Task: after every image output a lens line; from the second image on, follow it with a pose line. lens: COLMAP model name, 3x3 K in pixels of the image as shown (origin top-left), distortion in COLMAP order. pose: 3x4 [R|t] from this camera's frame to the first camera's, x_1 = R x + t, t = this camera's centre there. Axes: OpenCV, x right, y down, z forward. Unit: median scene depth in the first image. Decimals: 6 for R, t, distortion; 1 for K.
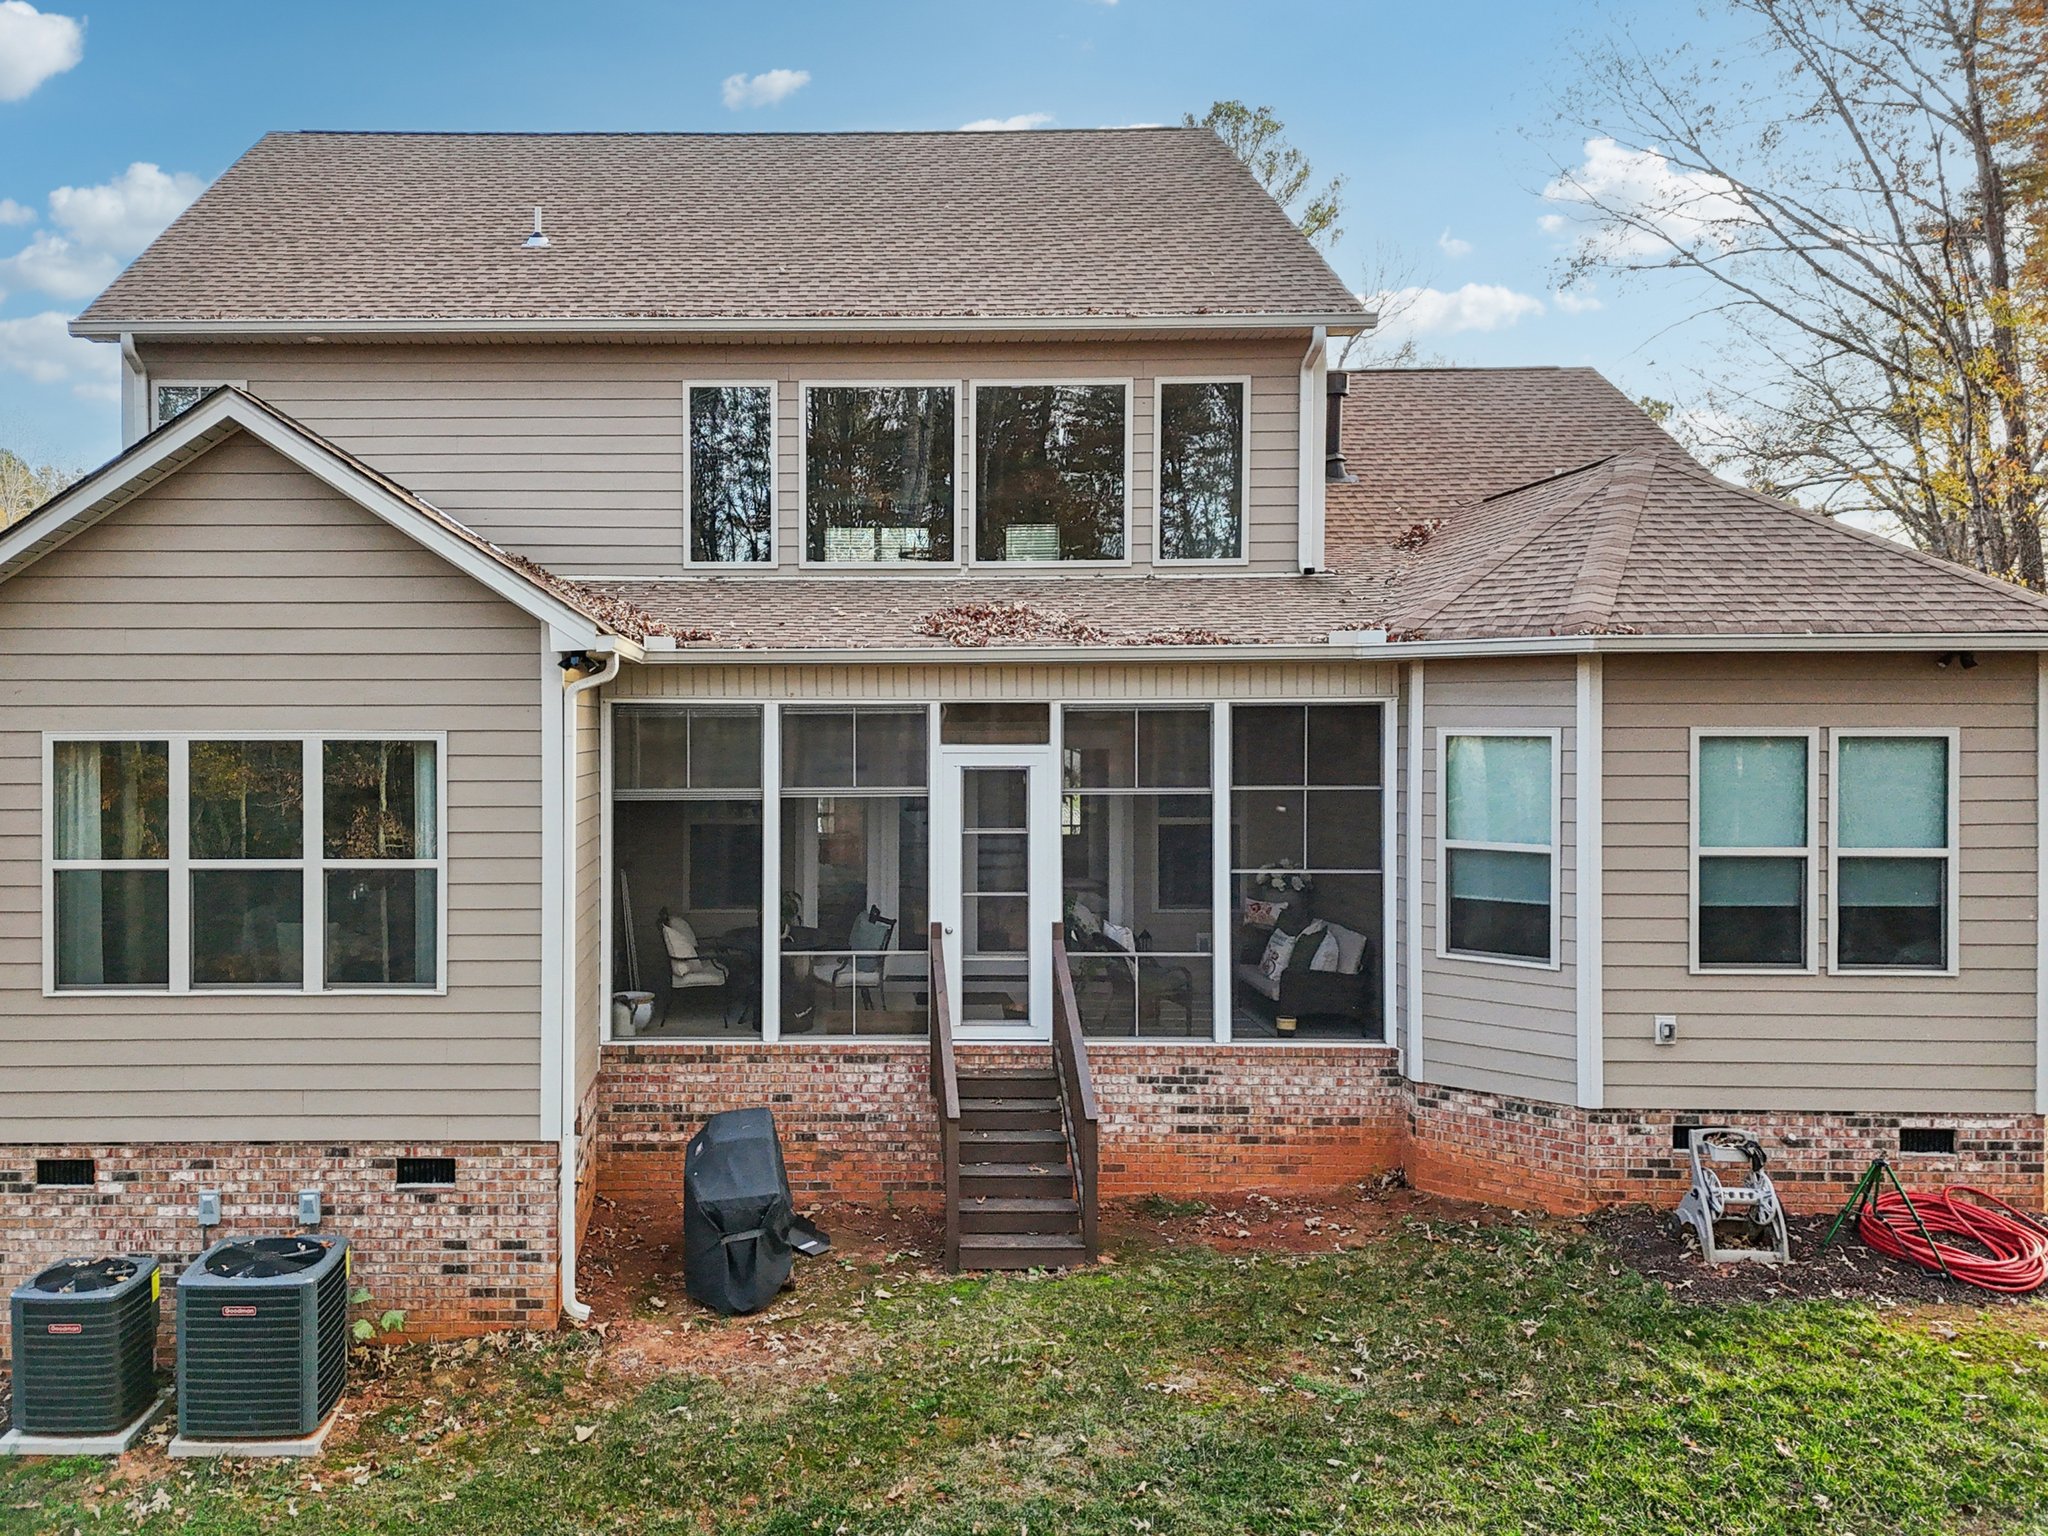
lens RADIAL K [[1555.5, 0, 789.9], [0, 1555.5, 731.2], [0, 0, 1]] dist [0.047647, -0.026717]
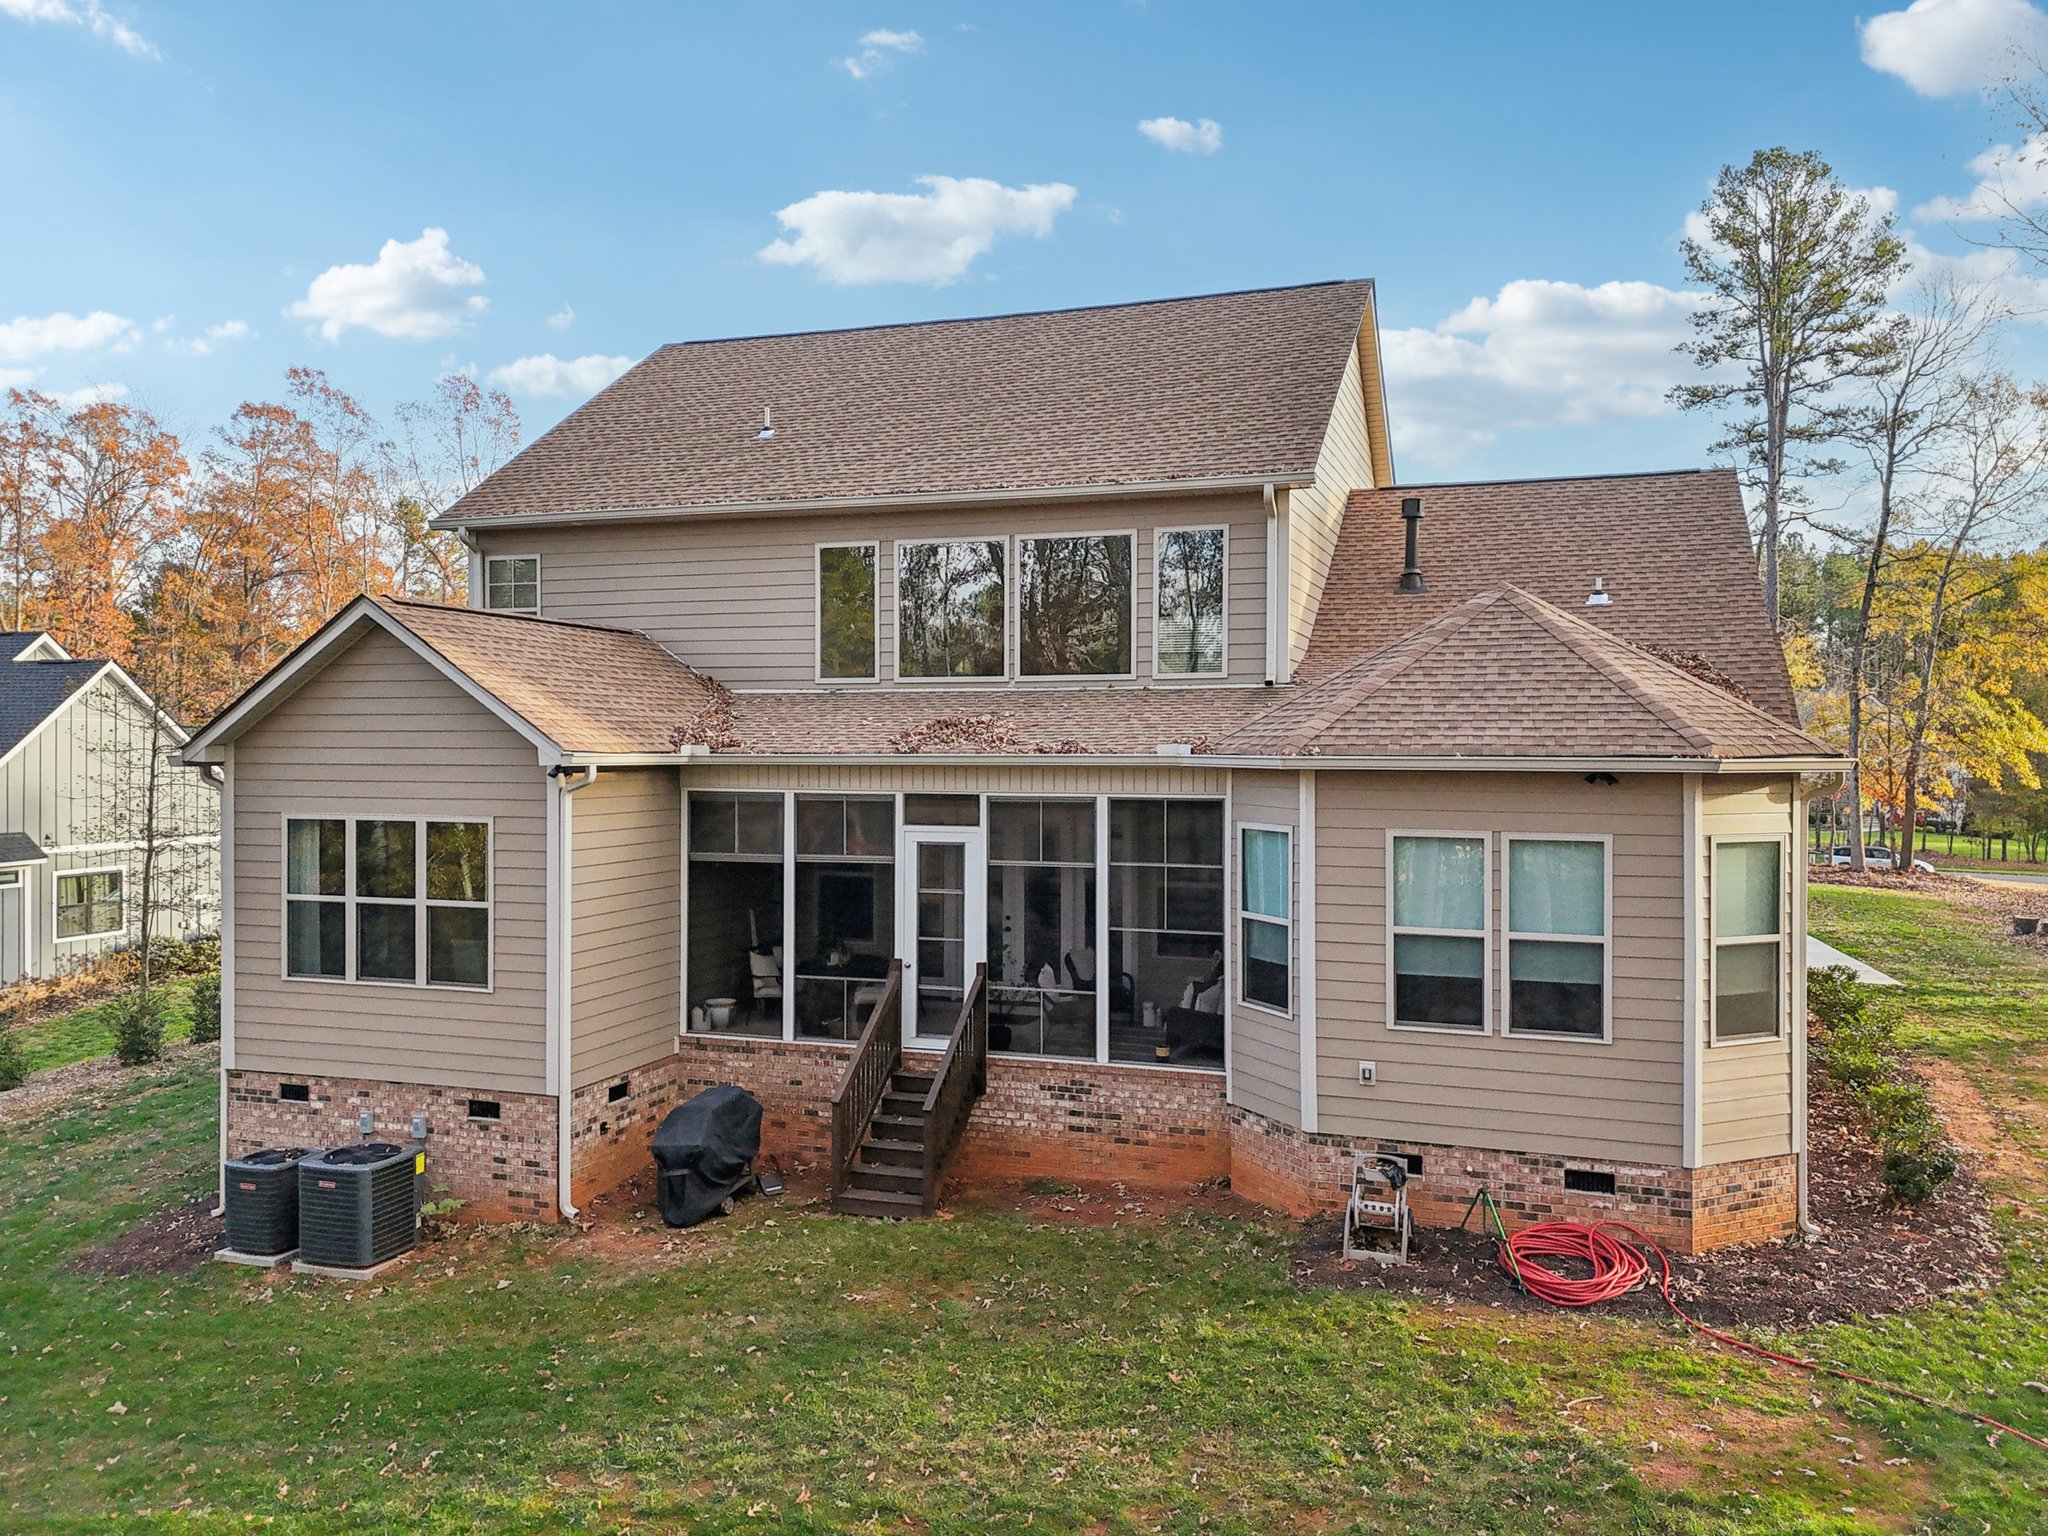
lens RADIAL K [[1481.3, 0, 1065.7], [0, 1481.3, 740.3], [0, 0, 1]] dist [0.059490, -0.040778]
pose [[0.951735, 0.002489, -0.306912, 0.687910], [-0.004383, 0.999975, -0.005484, -0.064591], [0.306891, 0.006565, 0.951722, -0.189736]]
